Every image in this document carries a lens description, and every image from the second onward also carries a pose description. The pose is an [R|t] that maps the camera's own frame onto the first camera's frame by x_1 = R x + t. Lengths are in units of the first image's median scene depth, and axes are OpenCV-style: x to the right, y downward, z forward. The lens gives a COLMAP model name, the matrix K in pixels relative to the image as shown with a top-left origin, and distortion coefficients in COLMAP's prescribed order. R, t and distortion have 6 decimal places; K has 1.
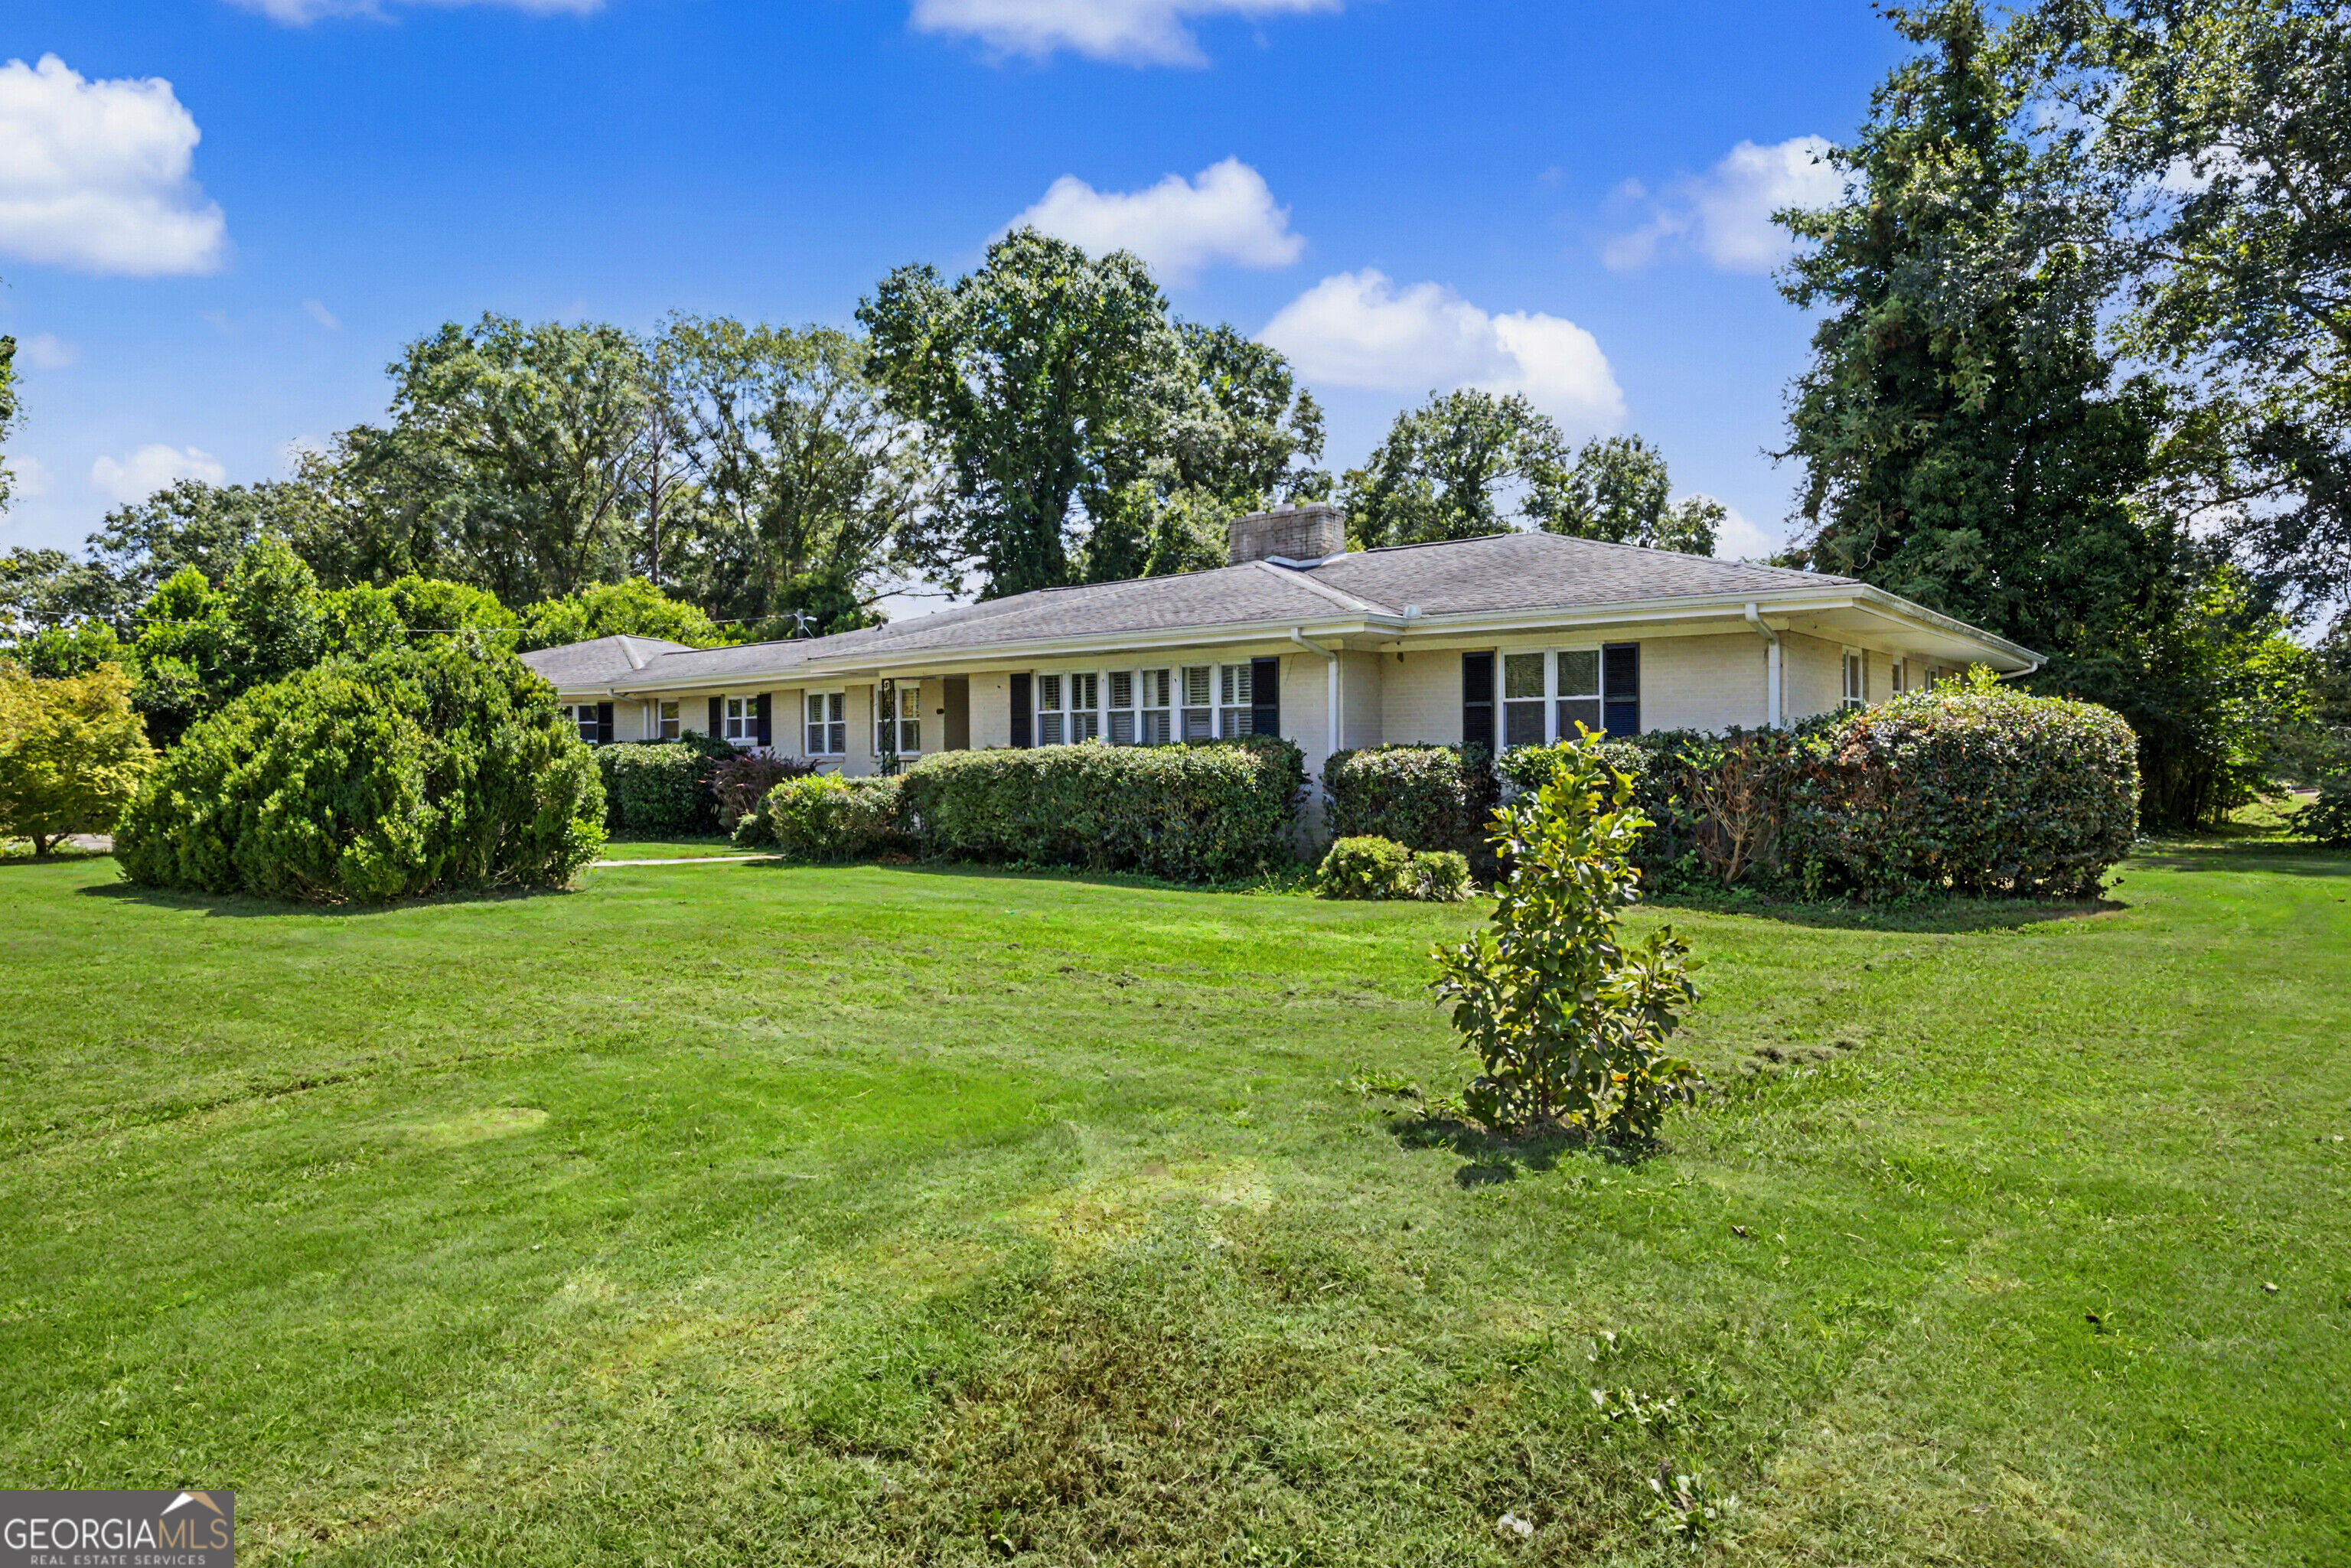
lens RADIAL K [[1319.2, 0, 1155.7], [0, 1319.2, 797.9], [0, 0, 1]] dist [0.003388, 0.009159]
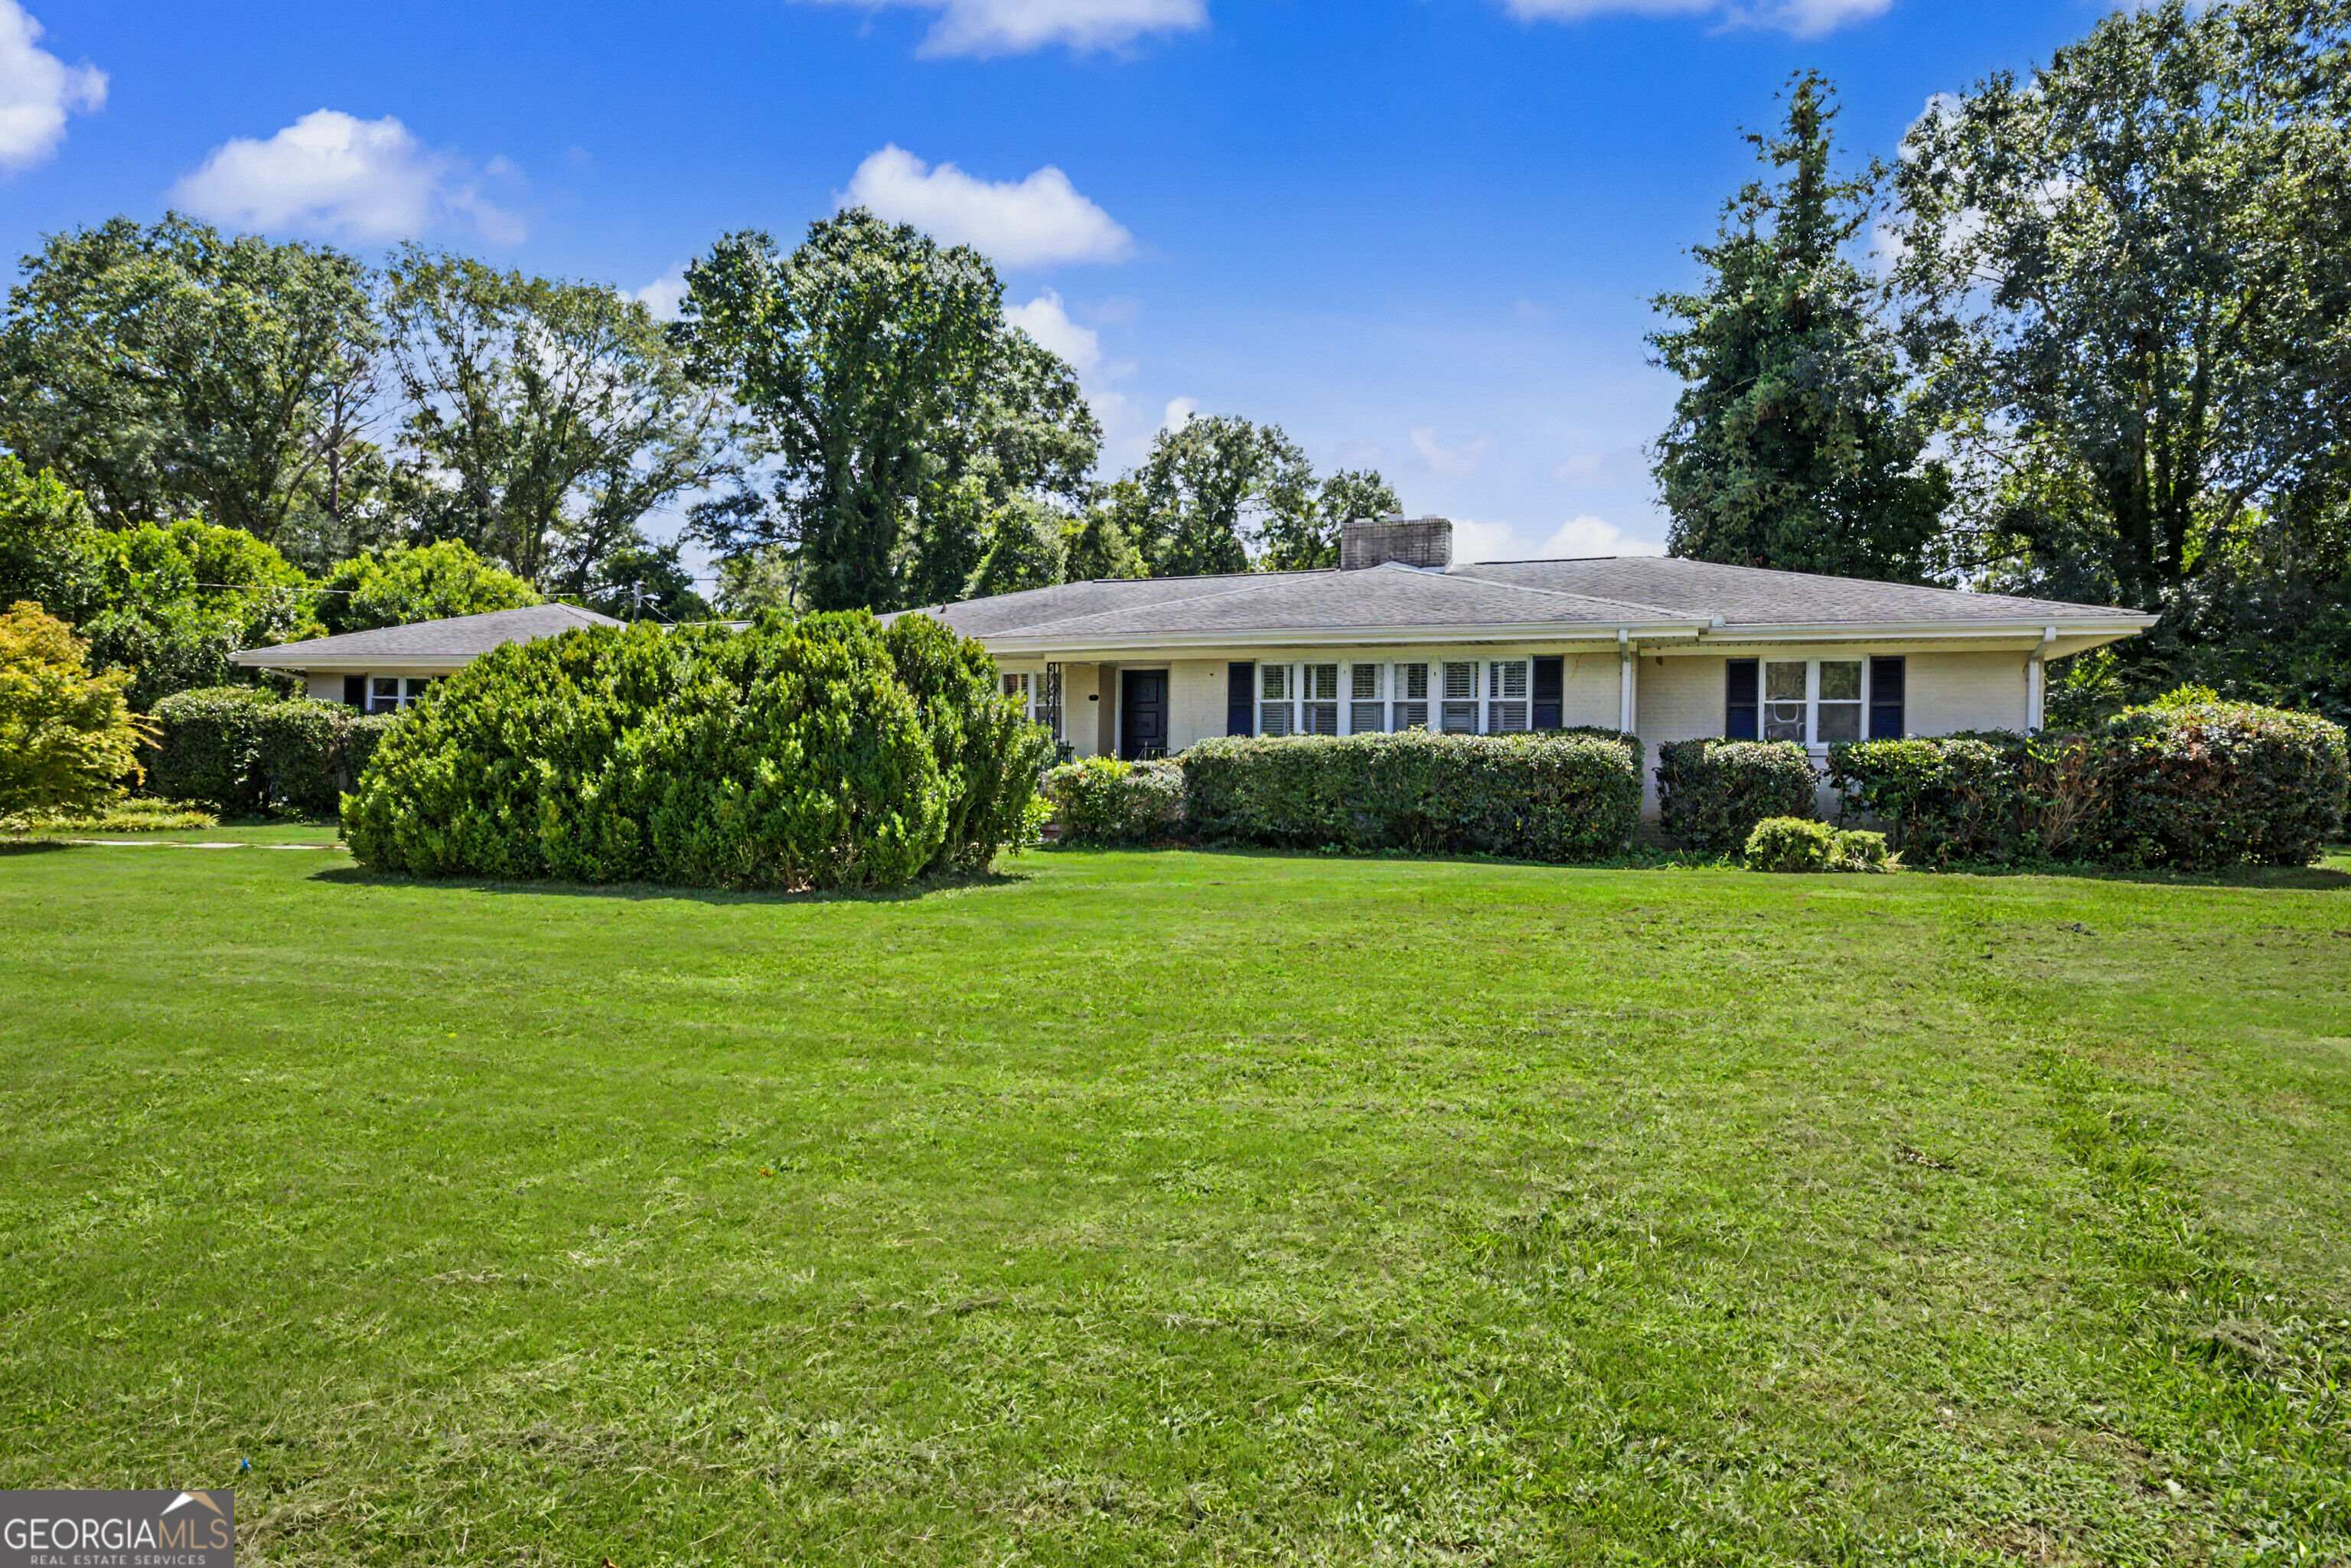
lens RADIAL K [[1319.2, 0, 1153.4], [0, 1319.2, 777.5], [0, 0, 1]] dist [0.003388, 0.009159]
pose [[0.957738, 0.016013, 0.287197, -0.290818], [-0.009754, 0.999683, -0.023212, 0.011339], [-0.287477, 0.019430, 0.957590, 0.033917]]
